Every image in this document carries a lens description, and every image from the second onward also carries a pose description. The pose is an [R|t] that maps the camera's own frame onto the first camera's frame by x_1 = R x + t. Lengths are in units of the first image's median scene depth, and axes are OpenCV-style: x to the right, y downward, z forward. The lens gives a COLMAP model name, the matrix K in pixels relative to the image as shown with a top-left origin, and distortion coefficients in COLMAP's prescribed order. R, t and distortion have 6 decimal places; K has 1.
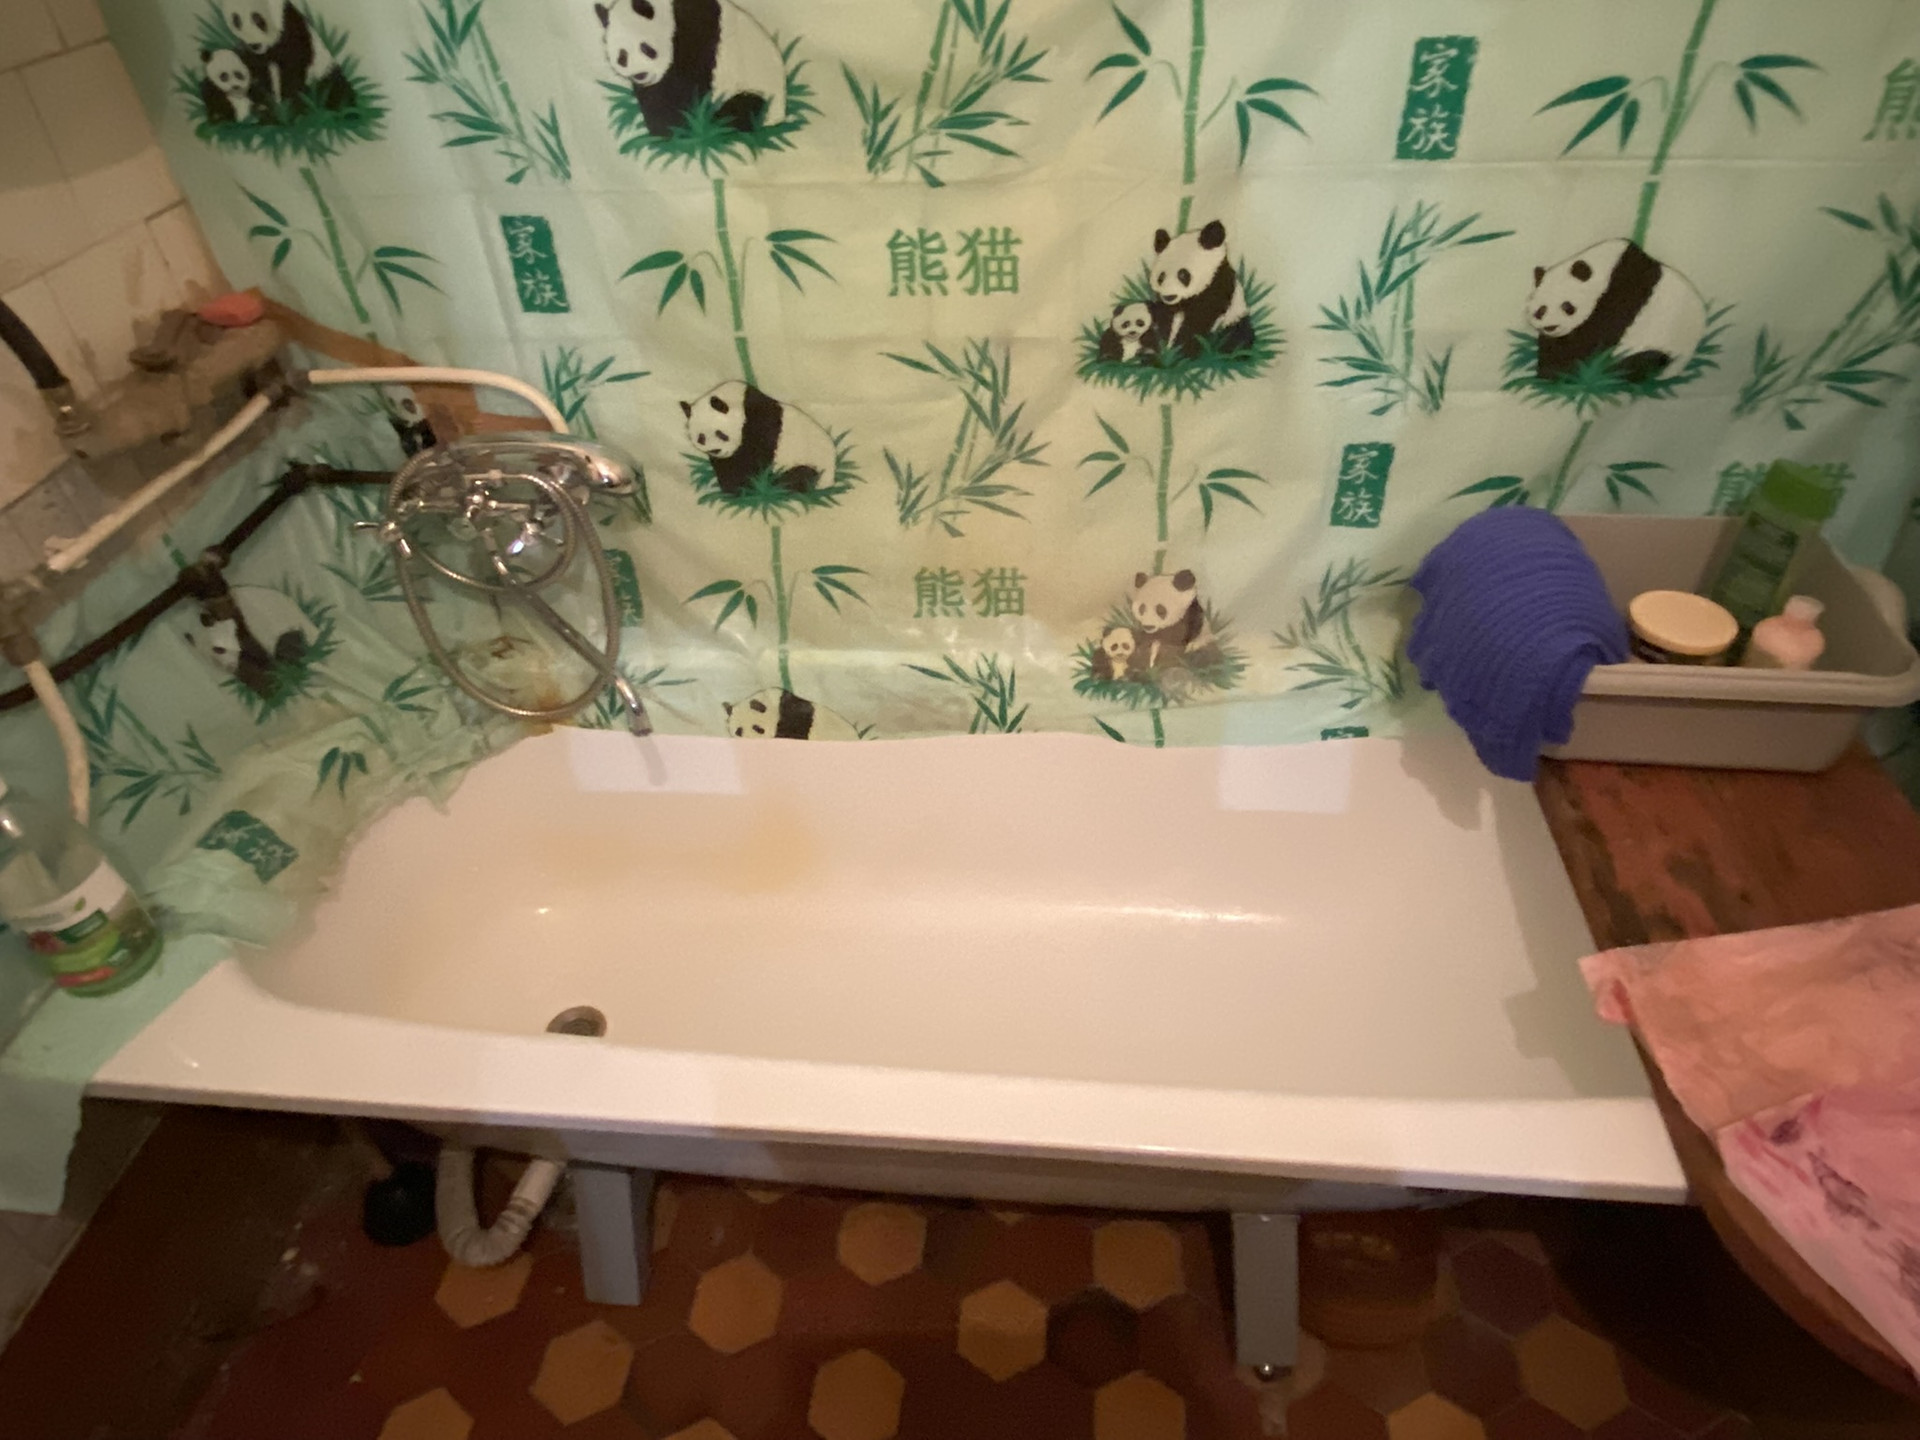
lens RADIAL K [[1177.8, 0, 960.0], [0, 1177.8, 720.0], [0, 0, 1]] dist [0.071561, -0.088275]
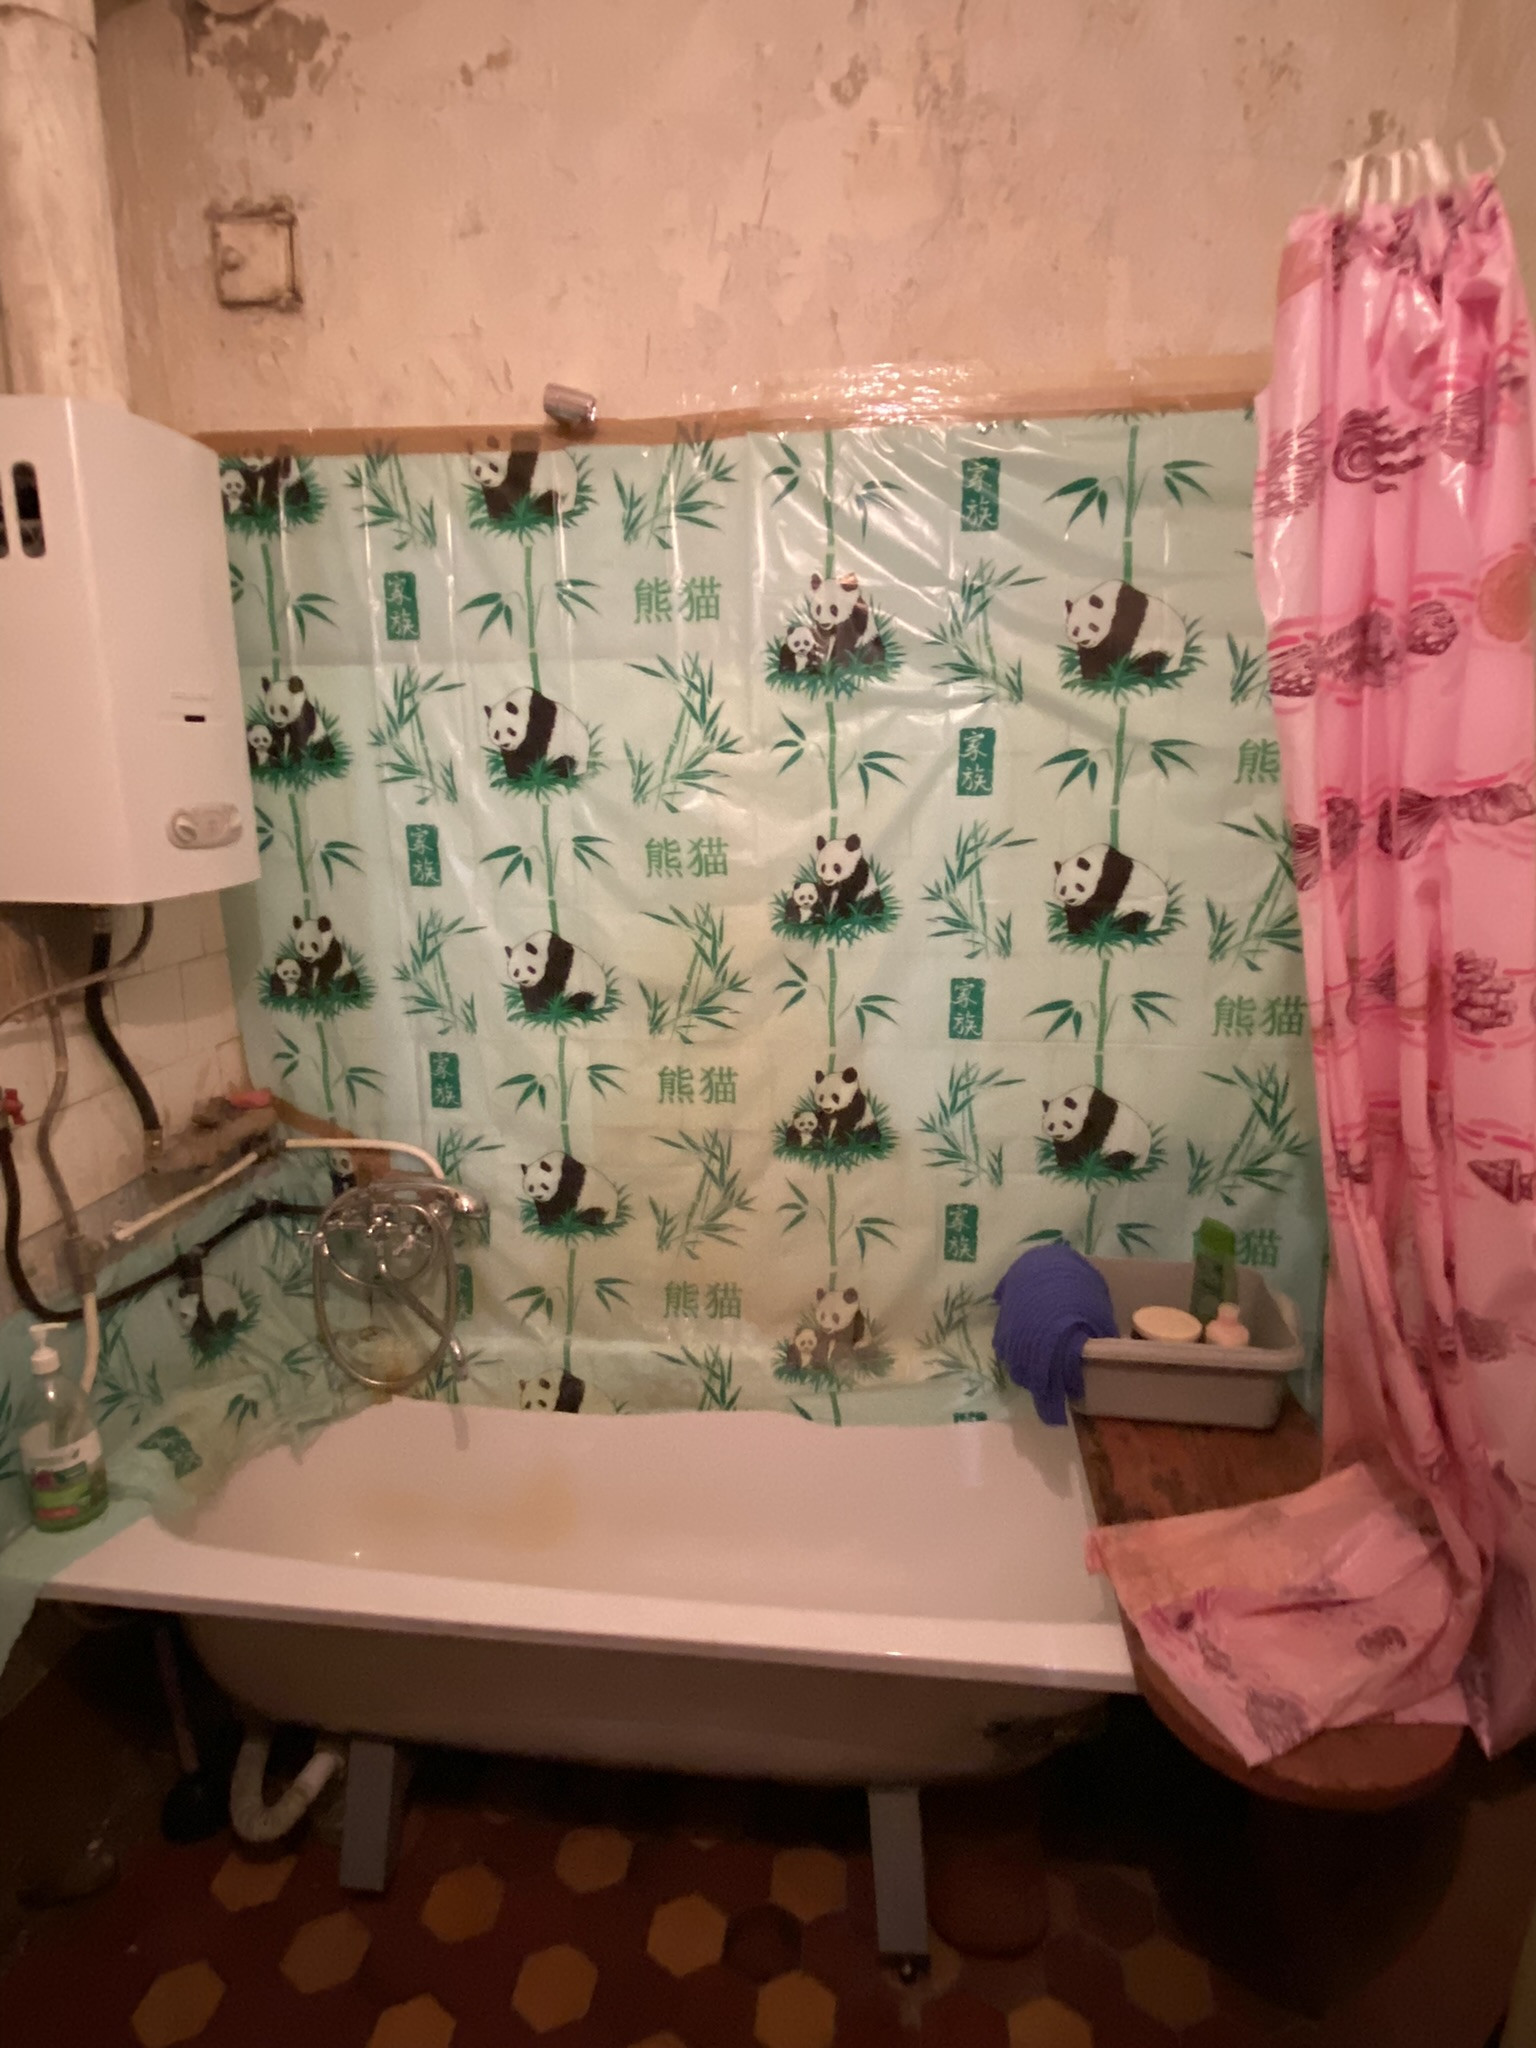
lens RADIAL K [[1127.2, 0, 768.0], [0, 1127.2, 1024.0], [0, 0, 1]] dist [0.066277, -0.064885]
pose [[0.999278, 0.034335, -0.016294, 0.106869], [-0.037999, 0.895147, -0.444148, 0.216669], [-0.000664, 0.444446, 0.895805, -0.415222]]
